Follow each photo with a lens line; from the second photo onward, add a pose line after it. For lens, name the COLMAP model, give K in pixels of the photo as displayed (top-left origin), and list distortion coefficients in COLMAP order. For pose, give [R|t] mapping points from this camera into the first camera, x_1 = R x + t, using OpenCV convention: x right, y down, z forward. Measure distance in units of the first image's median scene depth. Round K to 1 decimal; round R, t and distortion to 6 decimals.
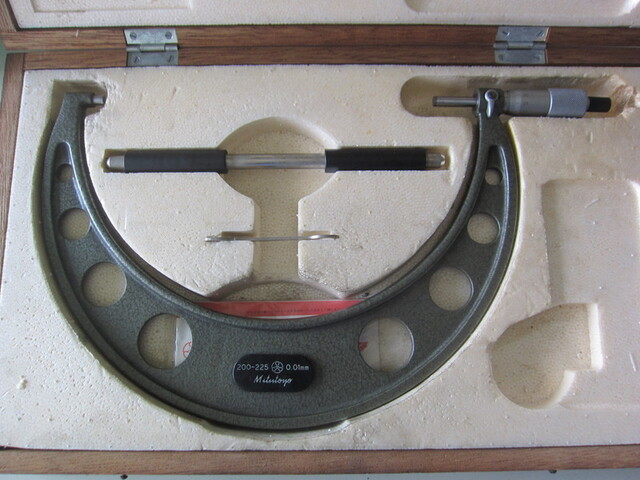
lens RADIAL K [[600.2, 0, 320.0], [0, 600.2, 240.0], [0, 0, 1]] dist [-0.007107, 0.003803]
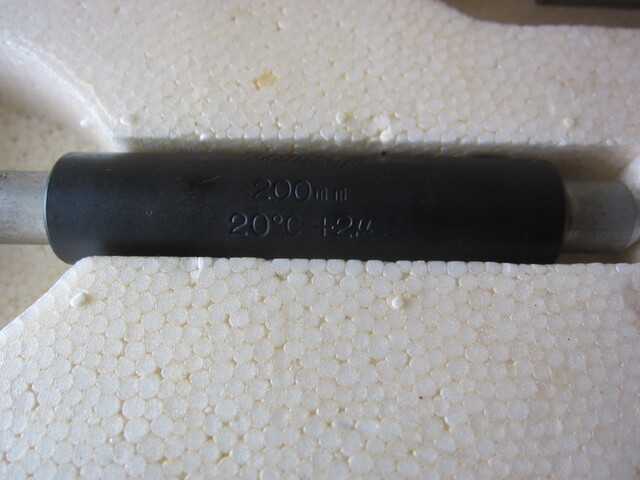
lens RADIAL K [[600.2, 0, 320.0], [0, 600.2, 240.0], [0, 0, 1]] dist [-0.007107, 0.003803]
pose [[0.999760, 0.020282, 0.008249, 0.101993], [-0.019191, 0.993087, -0.115799, -0.098713], [-0.010541, 0.115613, 0.993238, 0.800728]]
